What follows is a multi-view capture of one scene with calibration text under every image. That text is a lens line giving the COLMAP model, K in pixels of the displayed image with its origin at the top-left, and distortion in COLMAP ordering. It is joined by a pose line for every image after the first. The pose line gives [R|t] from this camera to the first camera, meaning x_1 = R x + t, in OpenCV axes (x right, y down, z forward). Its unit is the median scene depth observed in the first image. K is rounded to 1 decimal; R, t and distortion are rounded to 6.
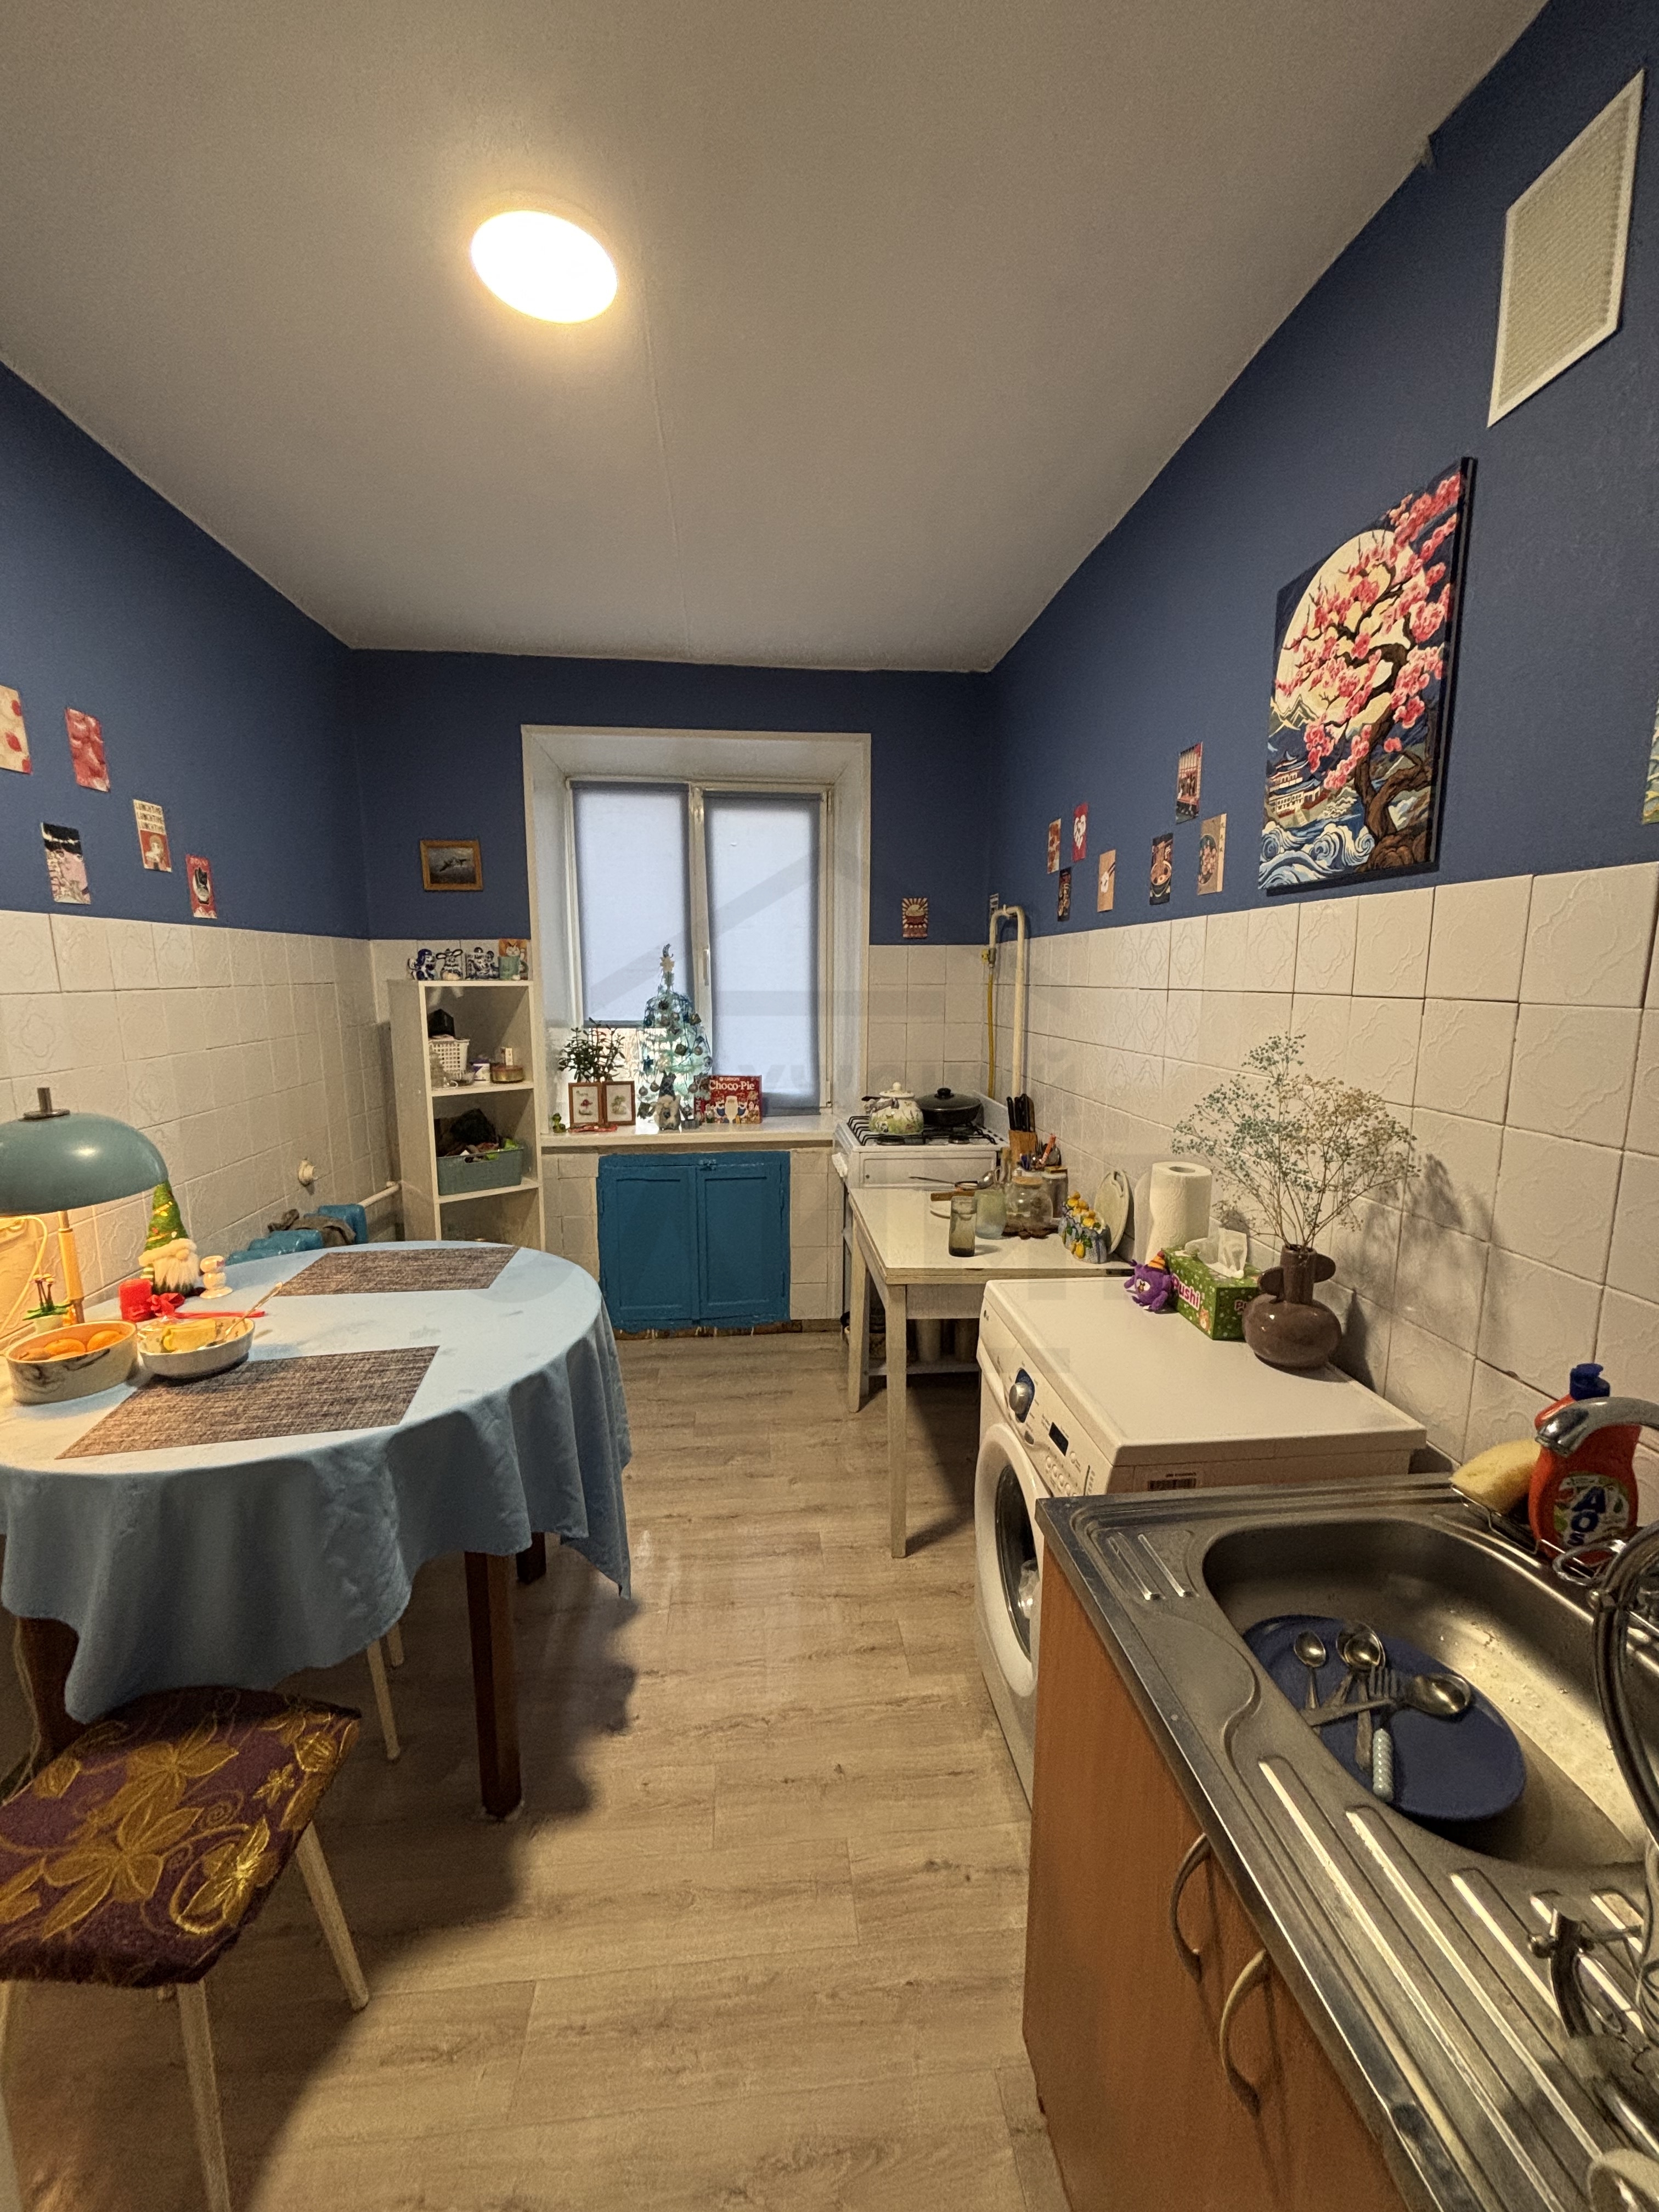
lens RADIAL K [[889.4, 0, 828.4], [0, 889.4, 1102.5], [0, 0, 1]] dist [-0.002161, 0.000784]
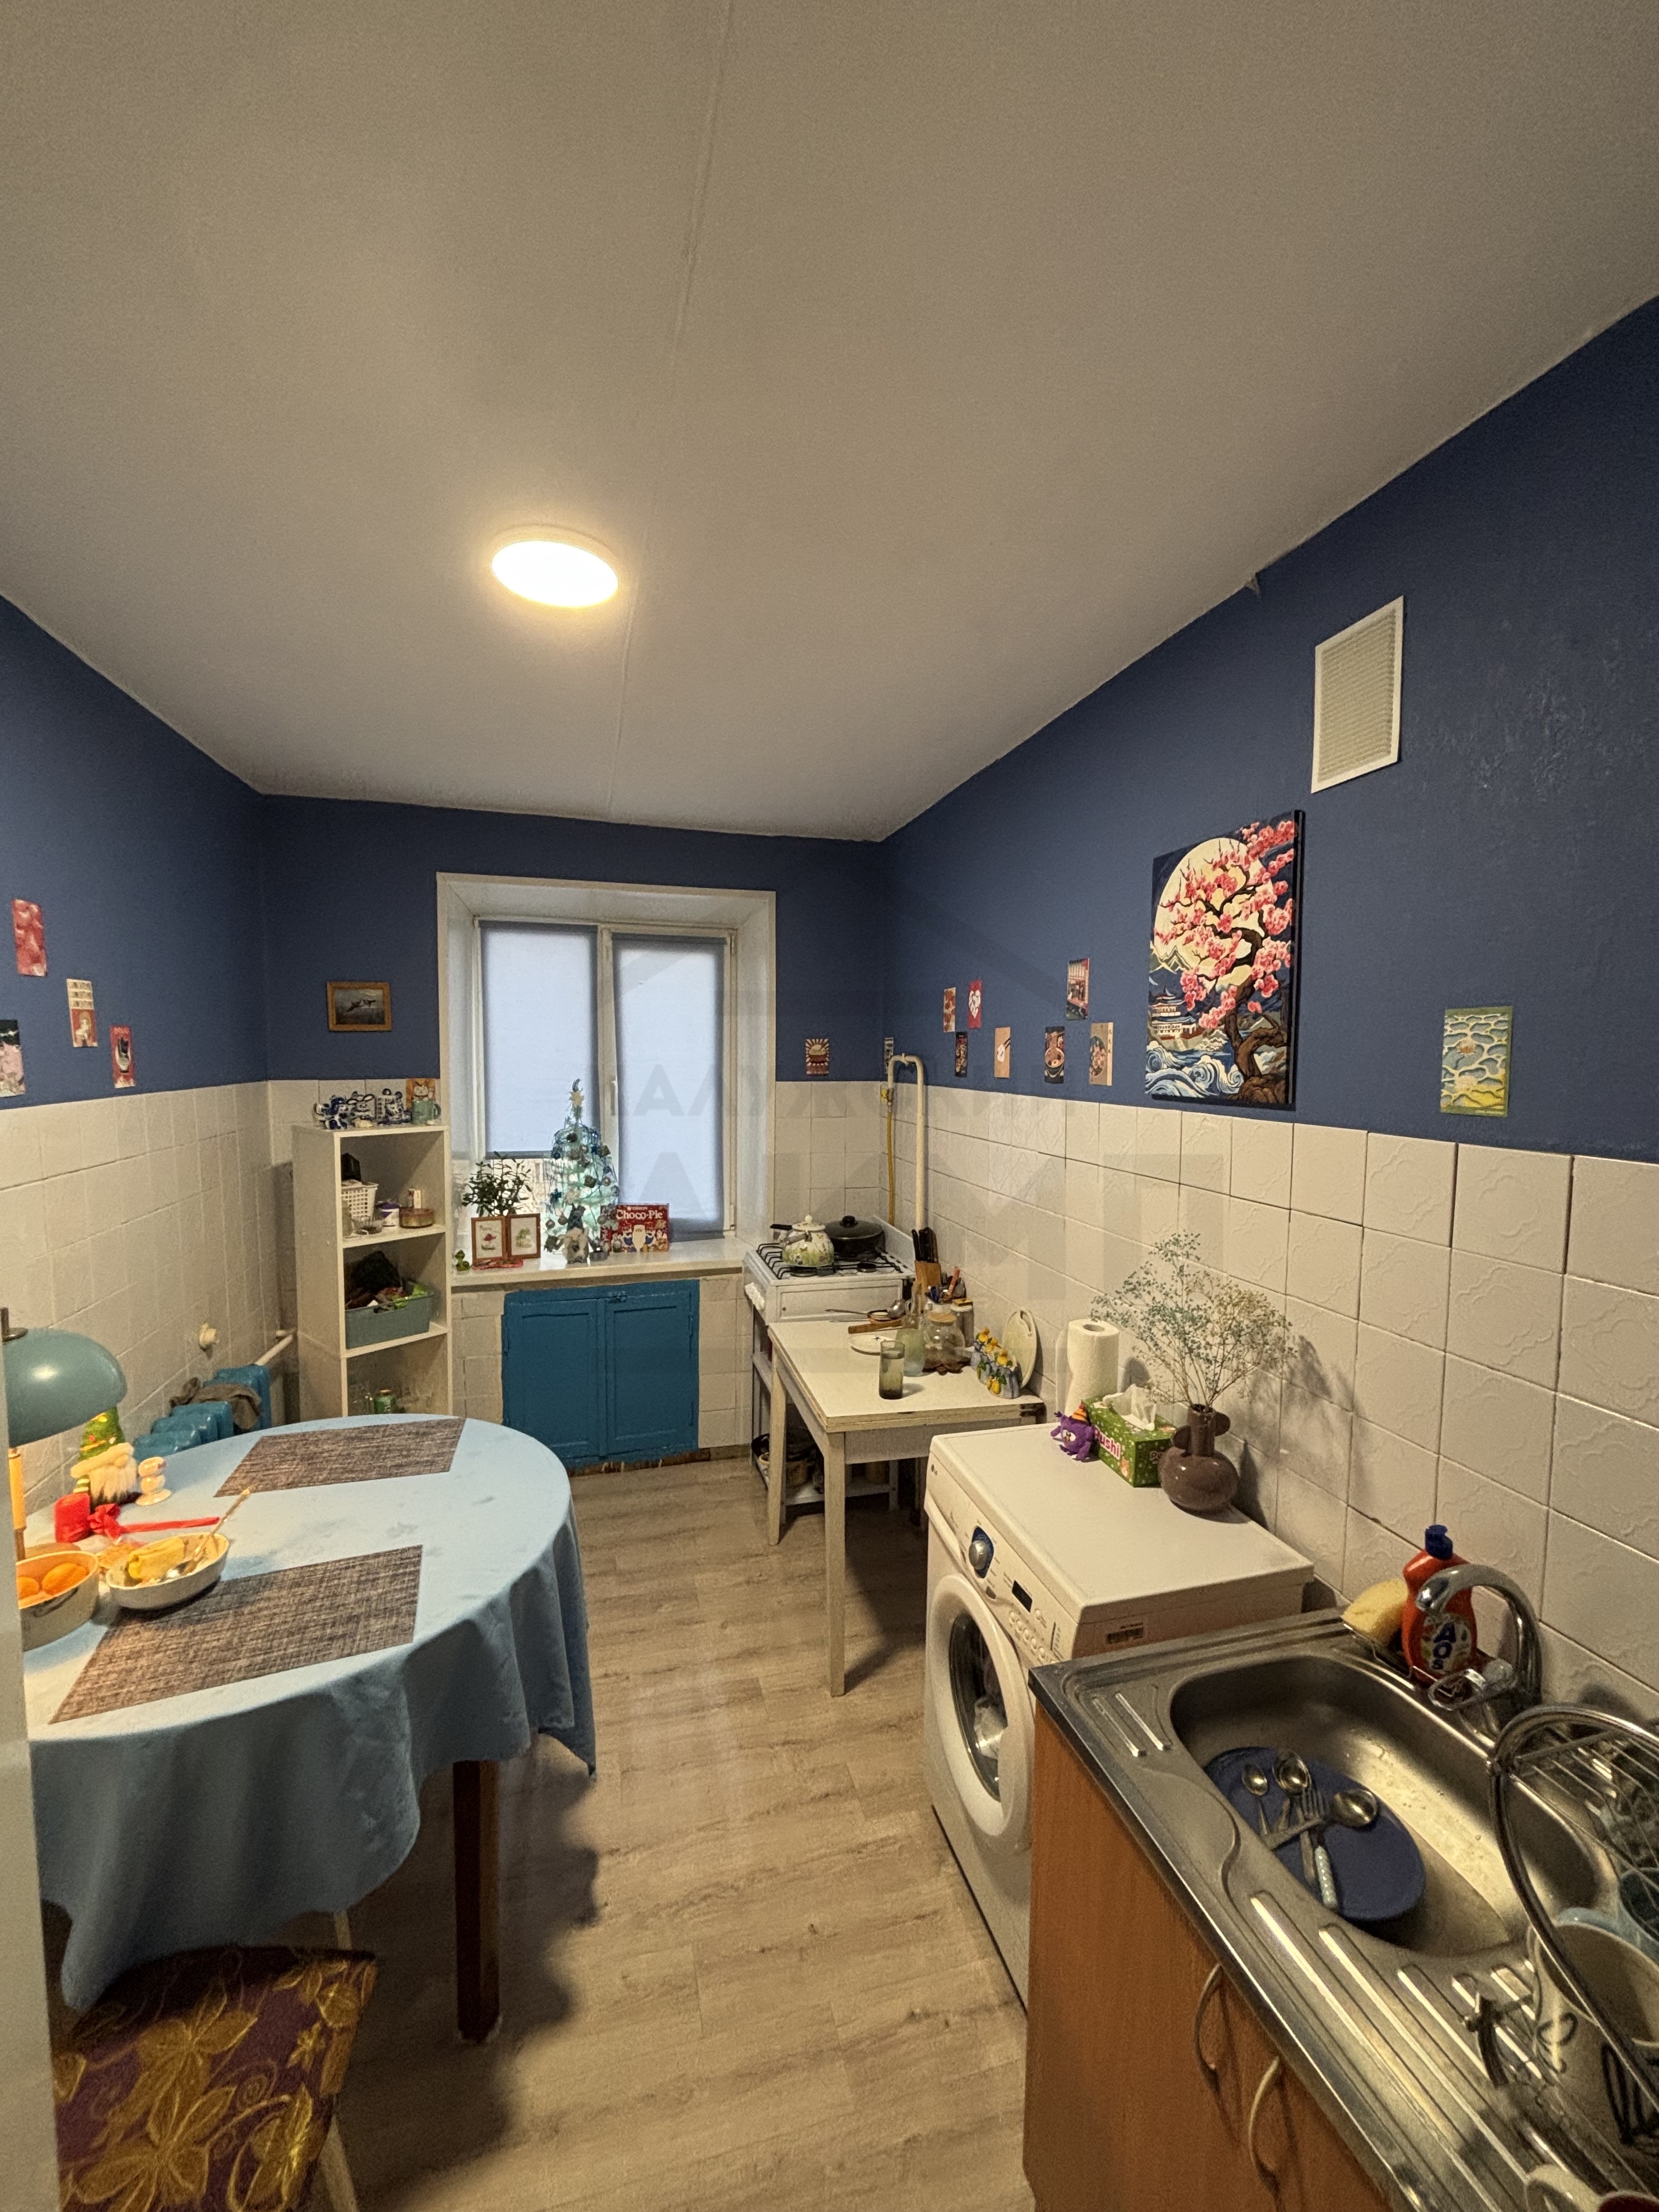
lens RADIAL K [[887.2, 0, 829.5], [0, 887.2, 1106.0], [0, 0, 1]] dist [0.000146, 0.000337]
pose [[0.986281, -0.003500, 0.165036, -0.132466], [0.017219, 0.996503, -0.081769, -0.124499], [-0.164172, 0.083489, 0.982892, -0.105633]]
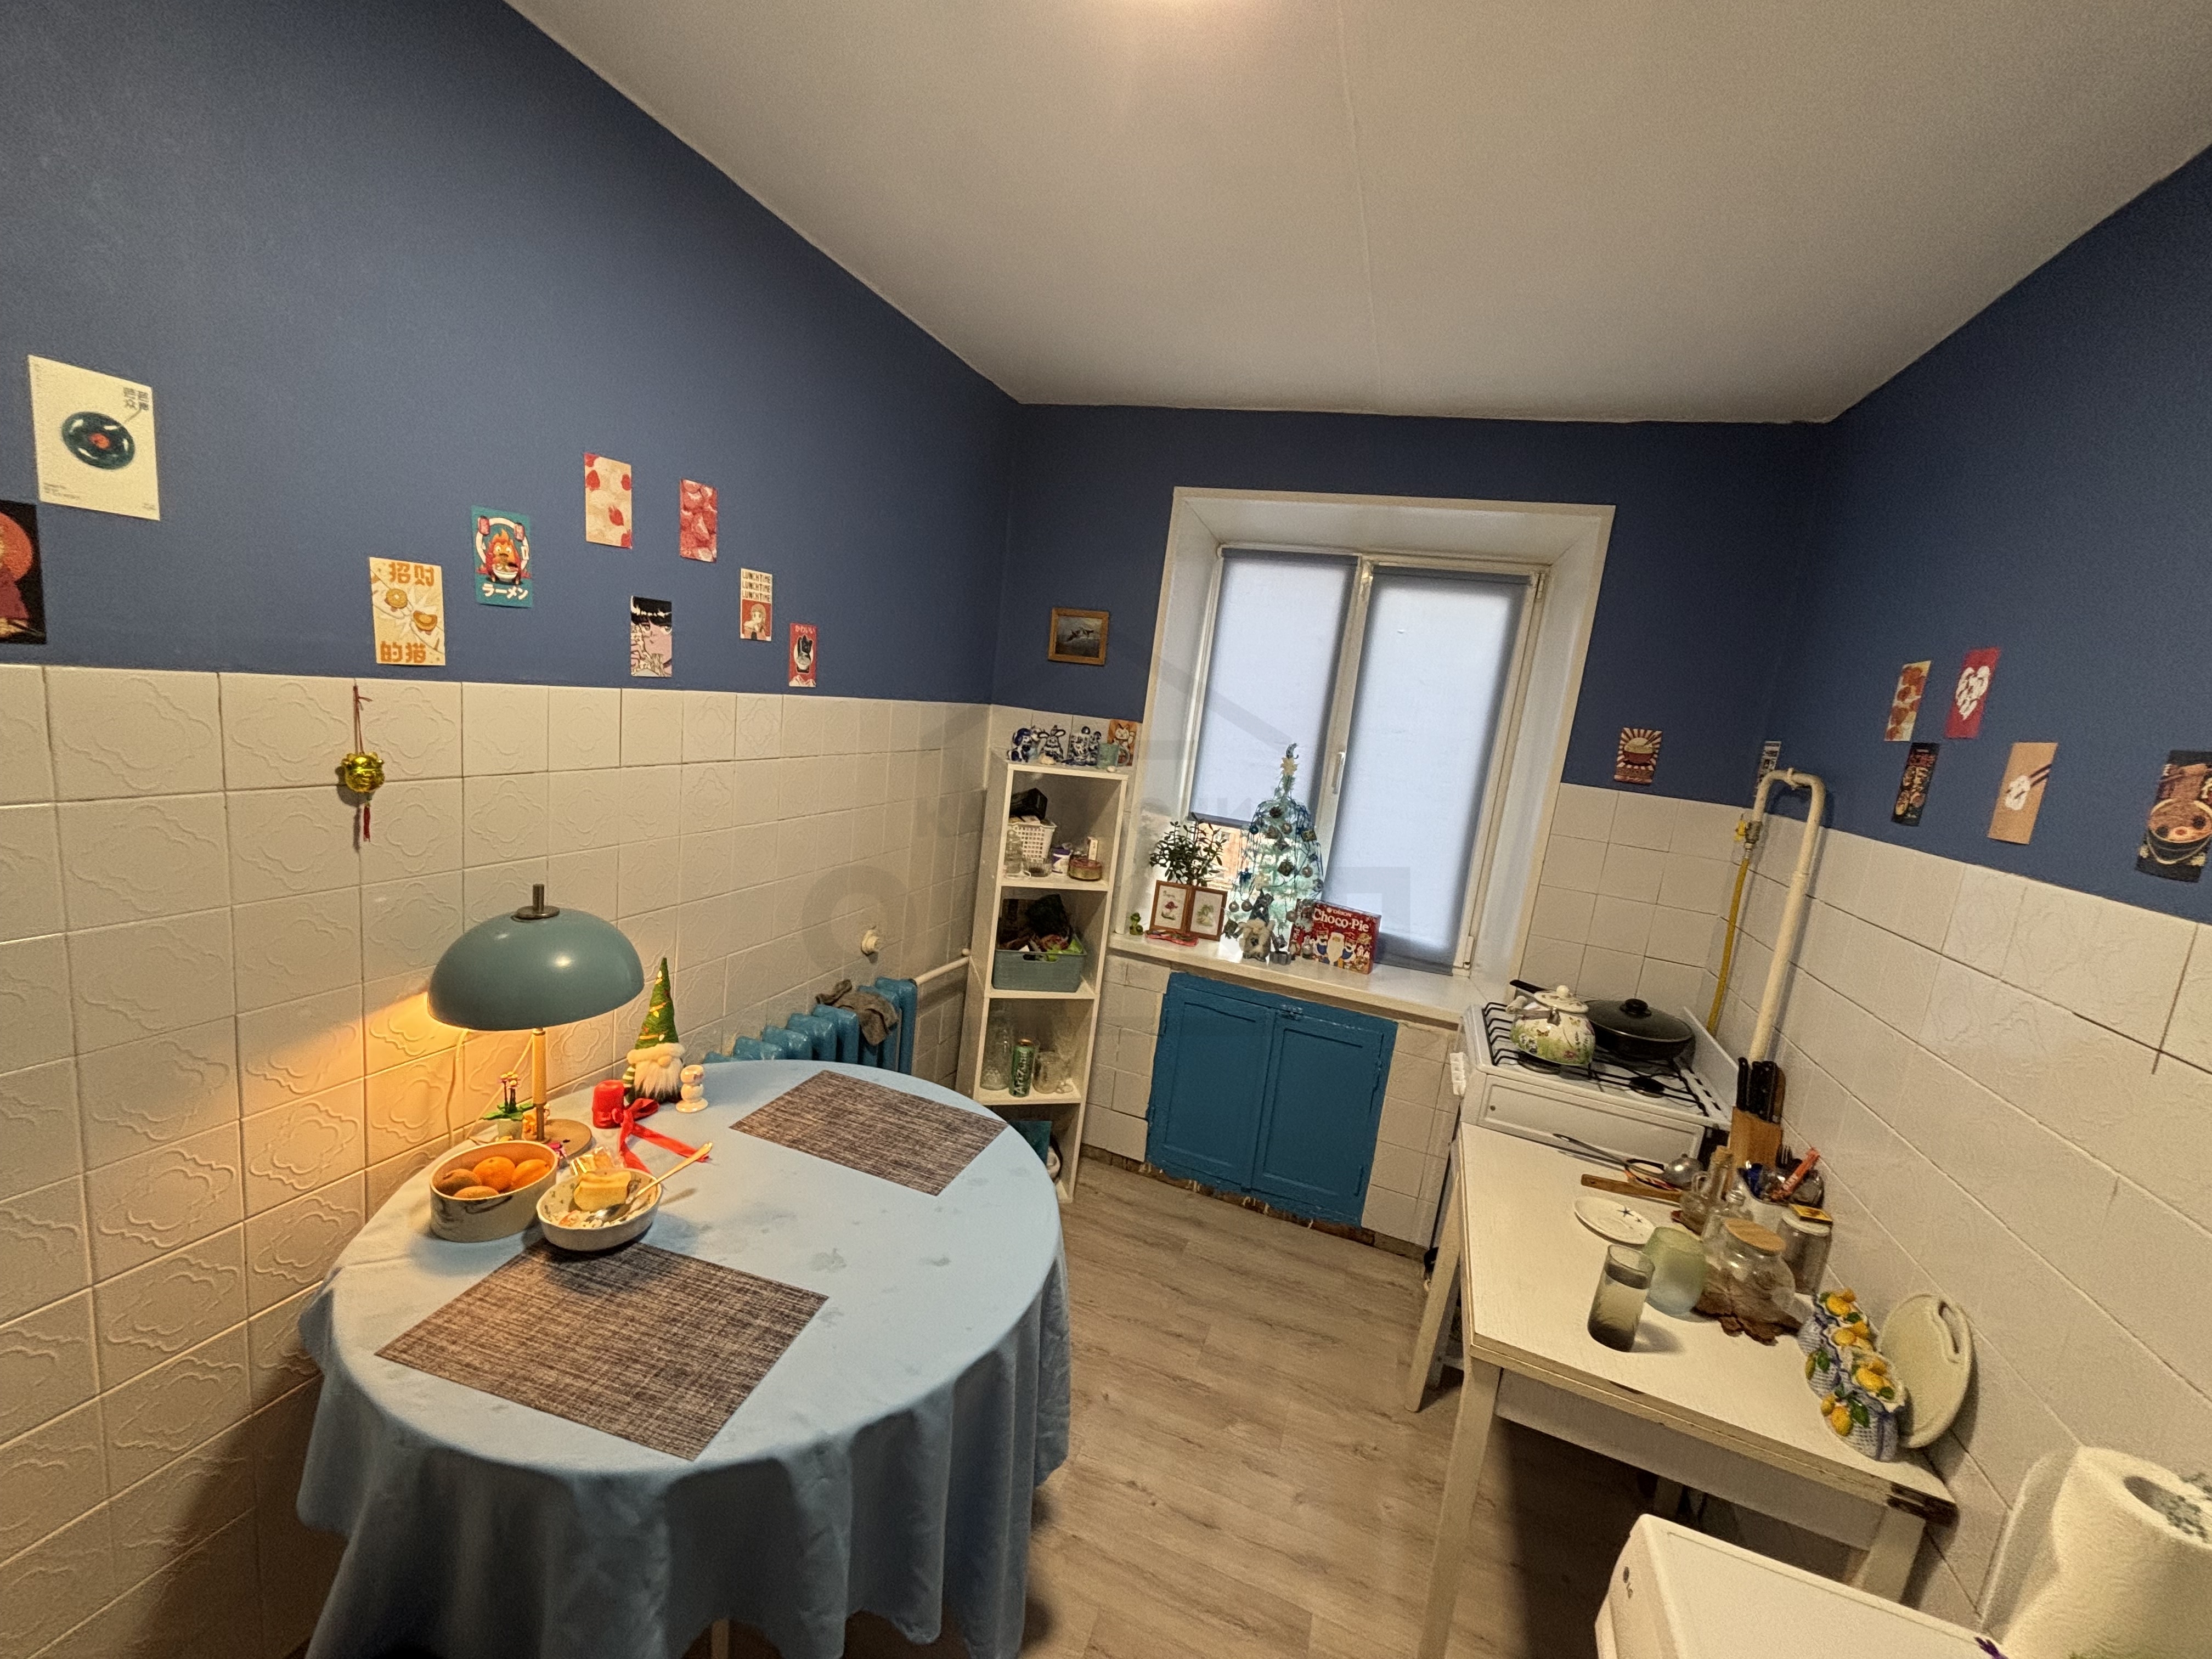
lens RADIAL K [[892.2, 0, 1099.5], [0, 892.2, 827.4], [0, 0, 1]] dist [0.000730, 0.000721]
pose [[0.895570, 0.174949, -0.409081, 0.026688], [-0.180725, 0.983220, 0.024839, -0.182893], [0.406562, 0.051687, 0.912160, 0.325923]]
